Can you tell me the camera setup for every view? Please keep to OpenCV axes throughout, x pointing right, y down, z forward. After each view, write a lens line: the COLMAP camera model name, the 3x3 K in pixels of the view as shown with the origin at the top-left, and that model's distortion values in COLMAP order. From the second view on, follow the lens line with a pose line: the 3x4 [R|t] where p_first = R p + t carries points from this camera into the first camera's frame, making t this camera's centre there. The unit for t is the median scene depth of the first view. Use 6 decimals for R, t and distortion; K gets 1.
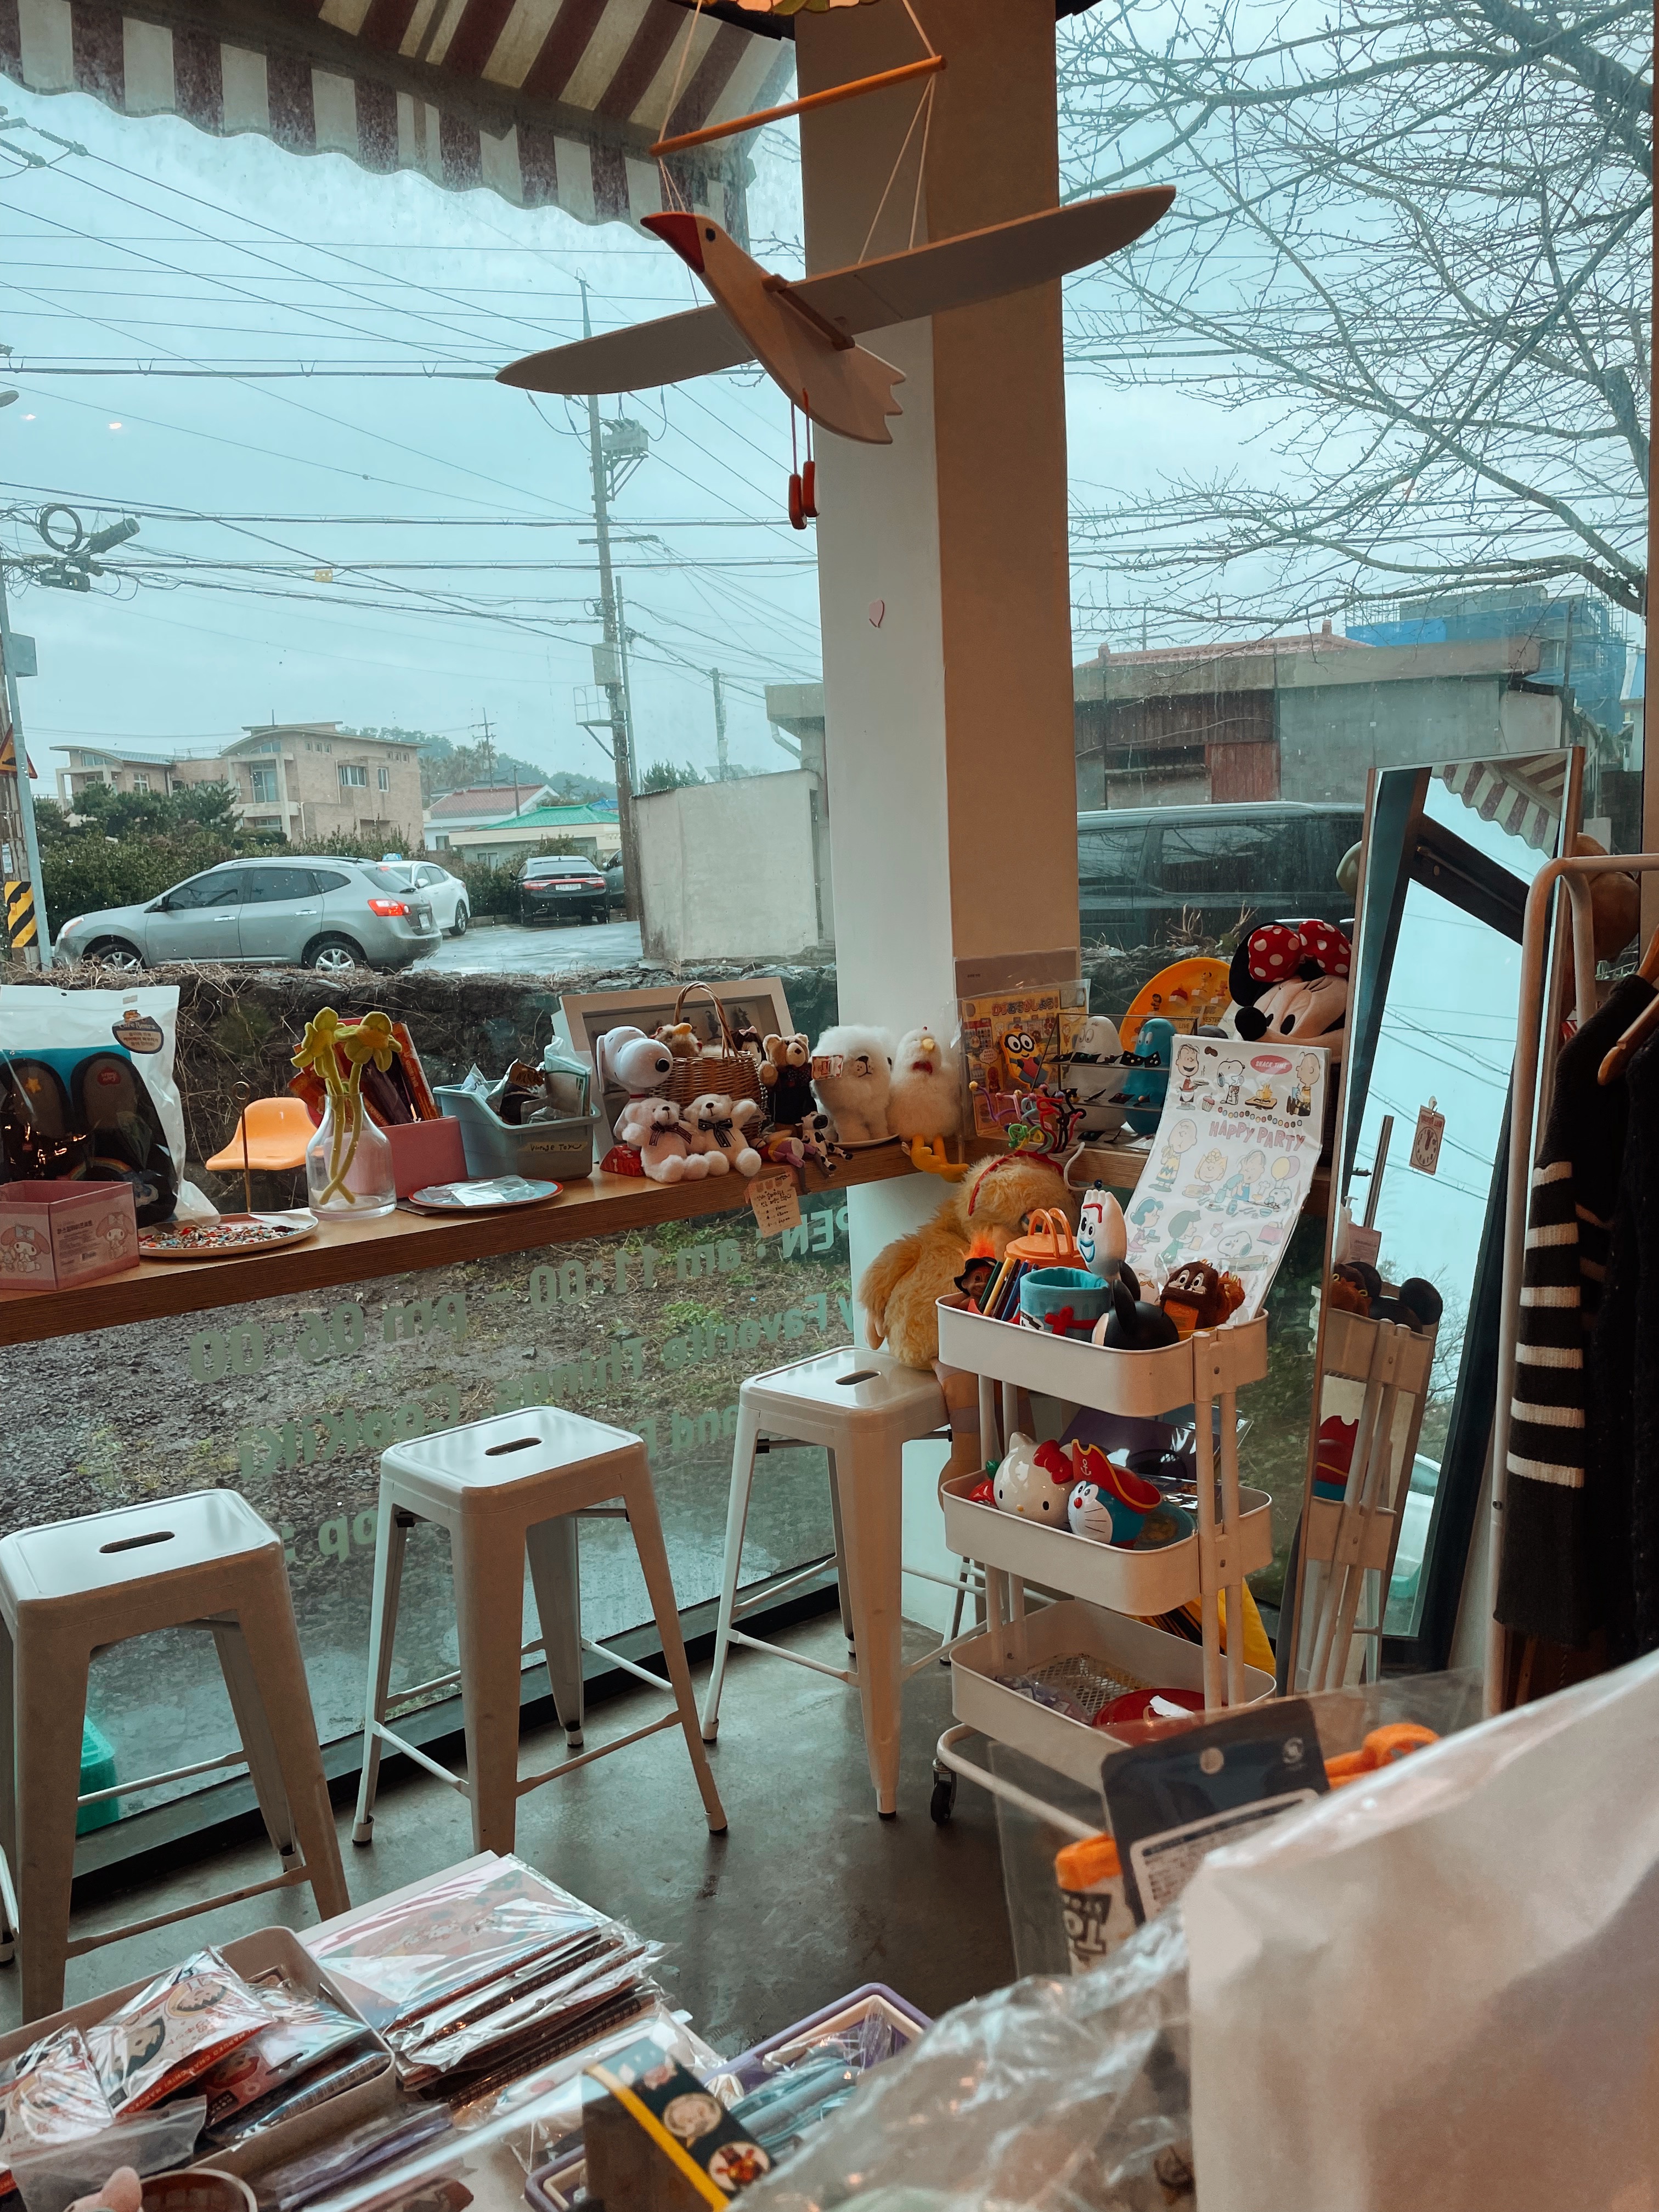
lens RADIAL K [[1658.3, 0, 841.0], [0, 1658.3, 1101.1], [0, 0, 1]] dist [0.071561, -0.096895]
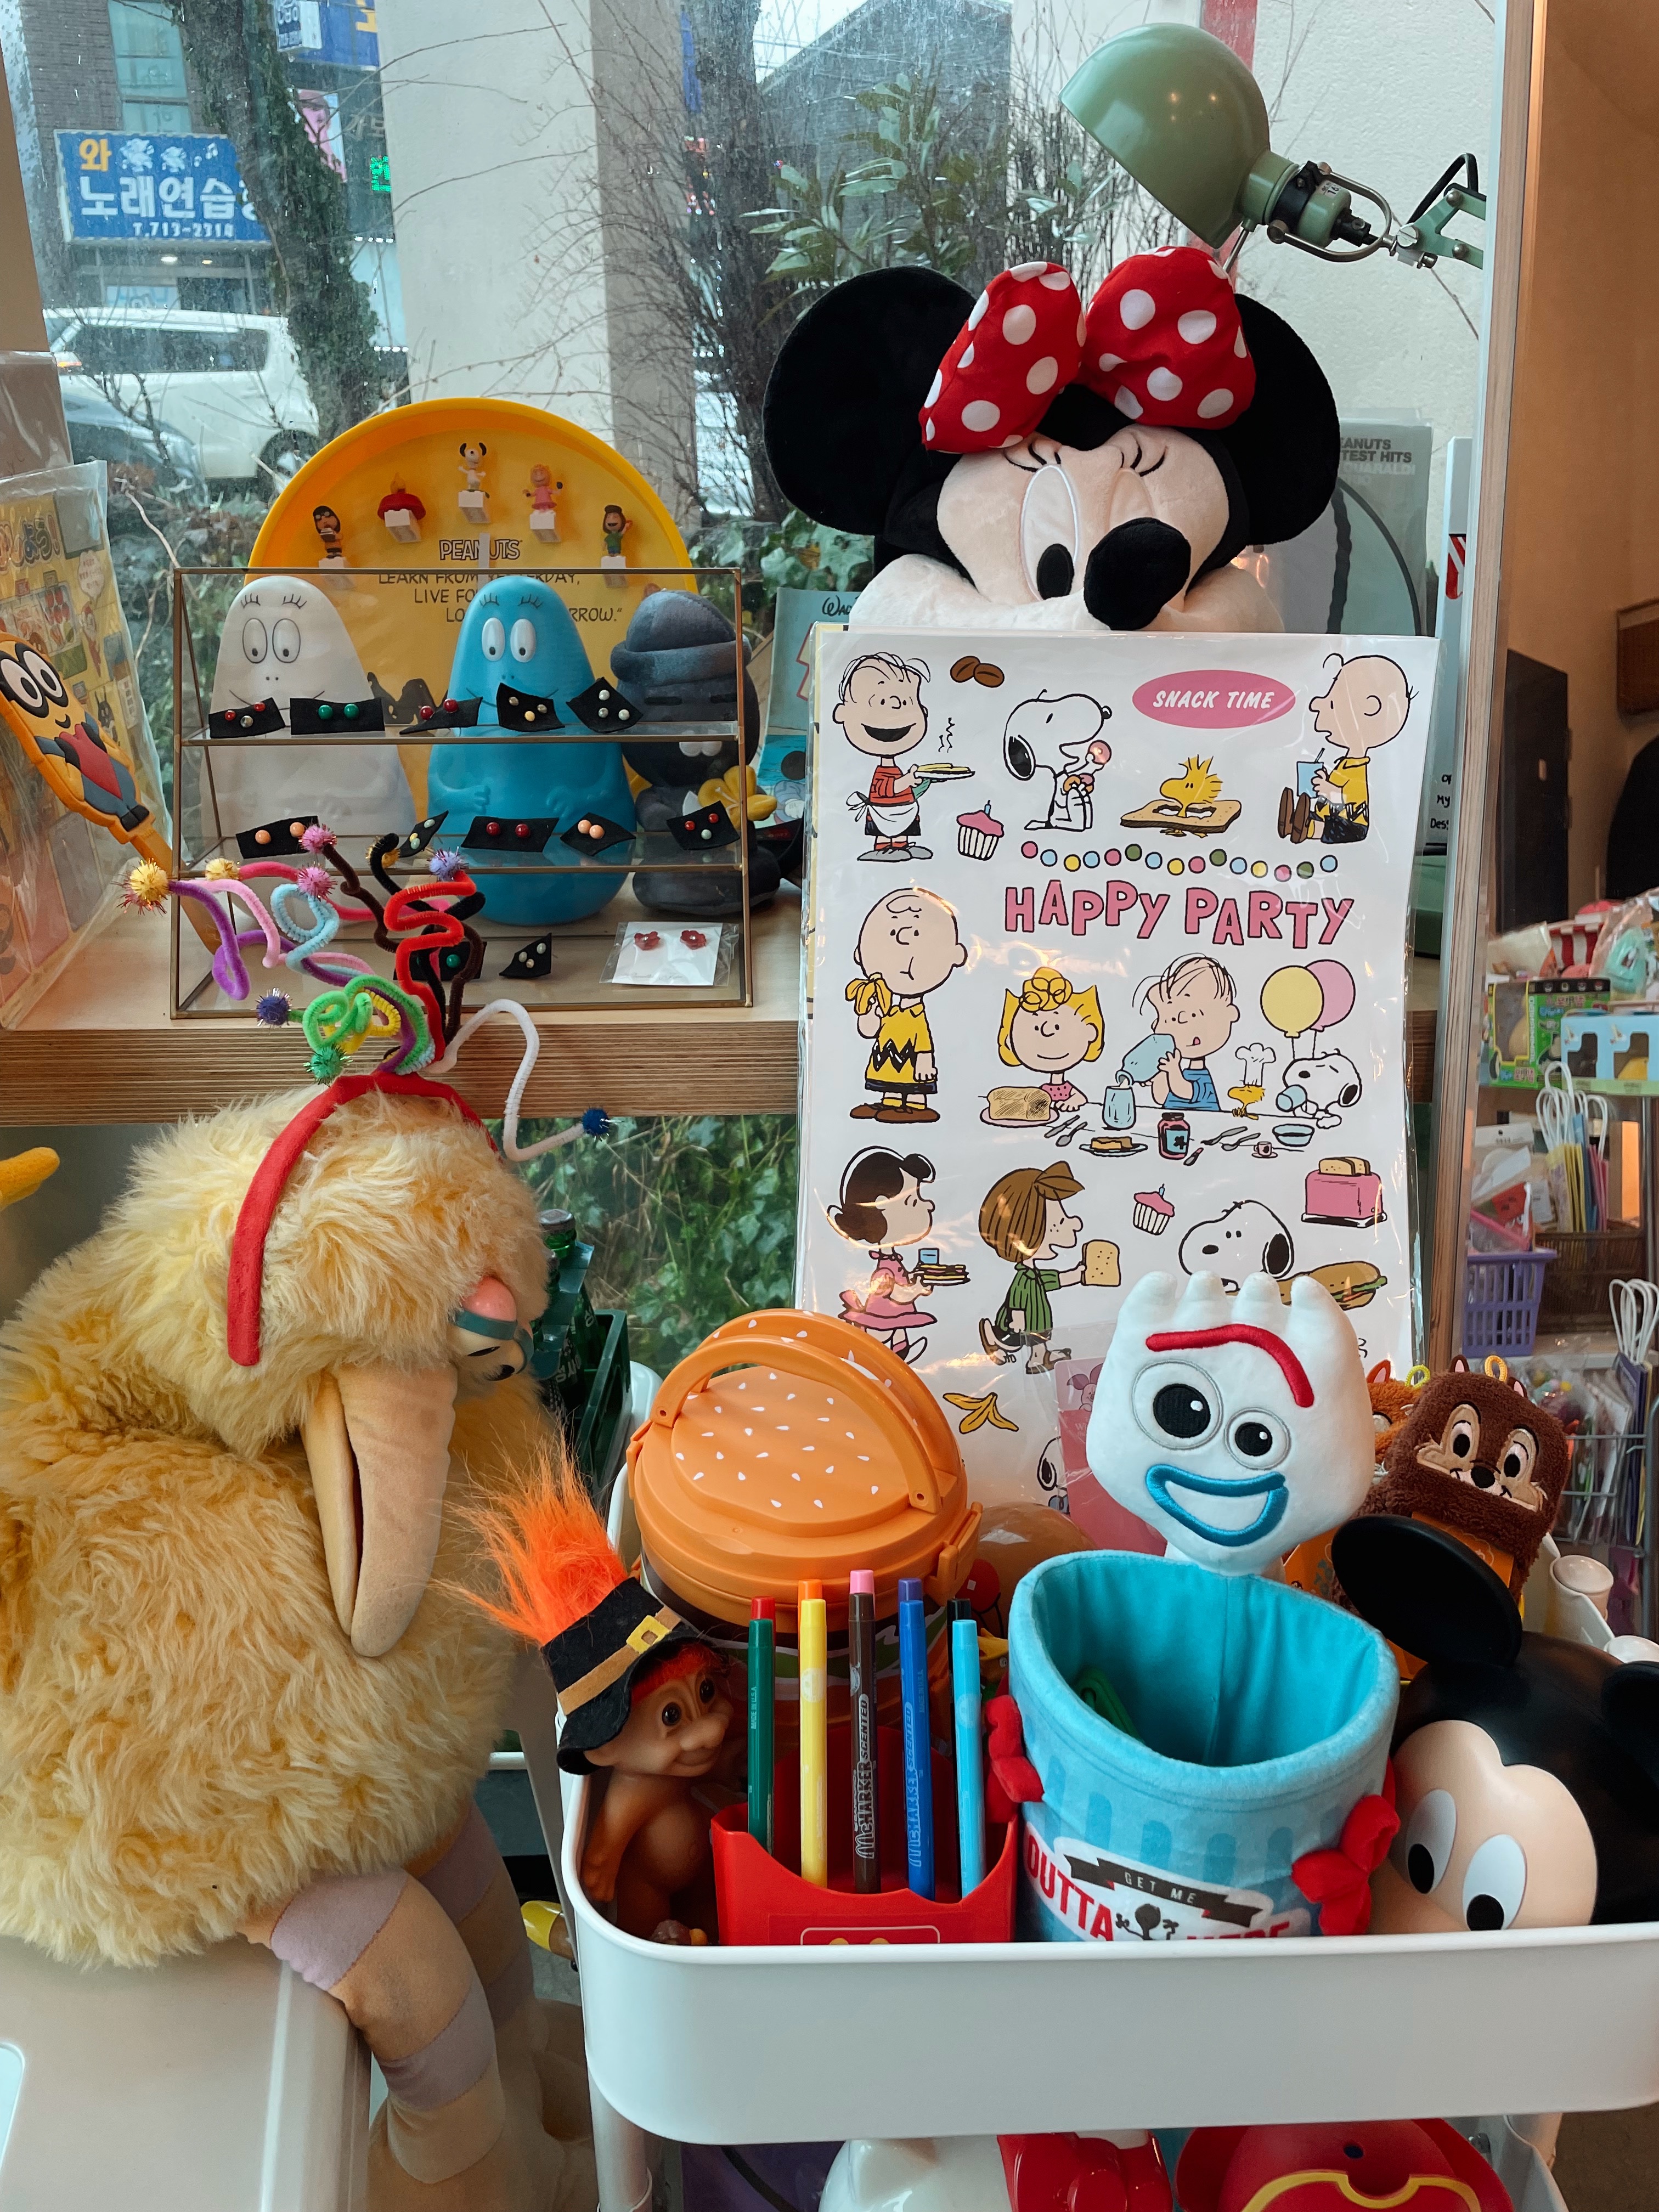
lens RADIAL K [[1658.3, 0, 841.0], [0, 1658.3, 1101.1], [0, 0, 1]] dist [0.071561, -0.096895]
pose [[0.609167, -0.280356, 0.741833, -0.059372], [0.079856, 0.952358, 0.294343, -0.049049], [-0.789011, -0.120065, 0.602533, 0.834306]]
